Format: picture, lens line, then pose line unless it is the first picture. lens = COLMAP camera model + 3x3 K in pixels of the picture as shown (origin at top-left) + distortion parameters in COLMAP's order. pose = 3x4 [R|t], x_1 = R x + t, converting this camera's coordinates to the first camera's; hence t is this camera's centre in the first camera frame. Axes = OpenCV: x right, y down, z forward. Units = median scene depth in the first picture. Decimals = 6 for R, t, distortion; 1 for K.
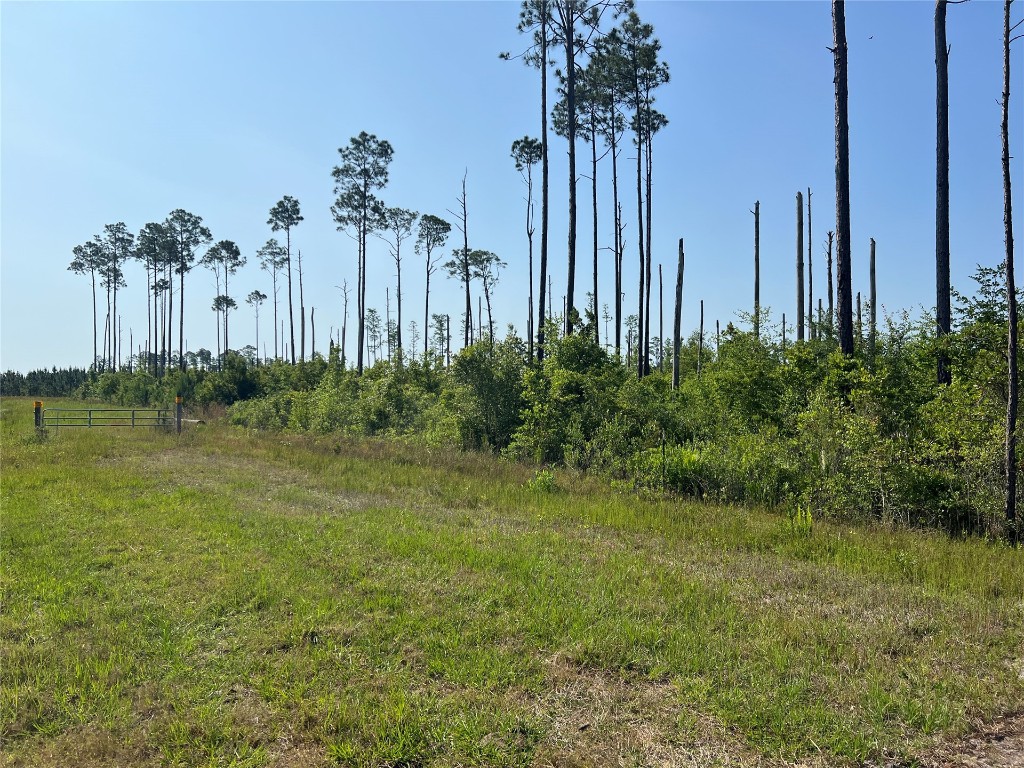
lens RADIAL K [[764.8, 0, 511.1], [0, 764.8, 393.4], [0, 0, 1]] dist [0.052791, -0.065657]
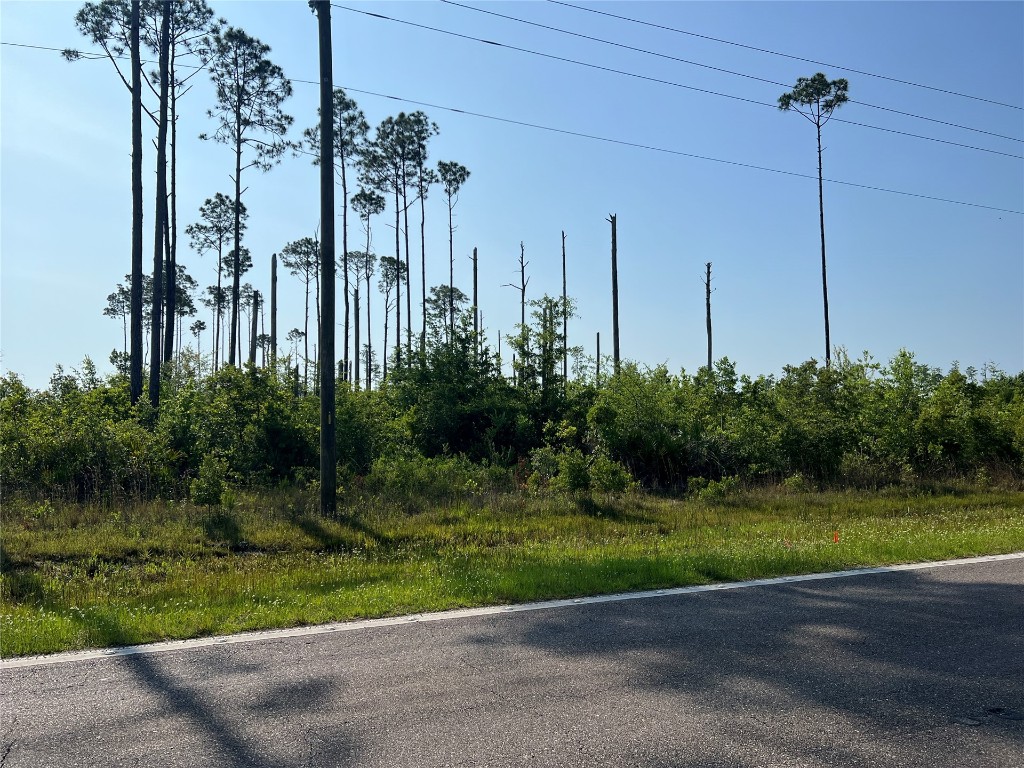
lens RADIAL K [[779.0, 0, 507.5], [0, 779.0, 376.7], [0, 0, 1]] dist [0.056966, -0.070392]
pose [[0.987936, -0.014456, -0.154185, 0.645298], [0.005108, 0.998134, -0.060852, 0.003047], [0.154777, 0.059330, 0.986166, -0.092932]]
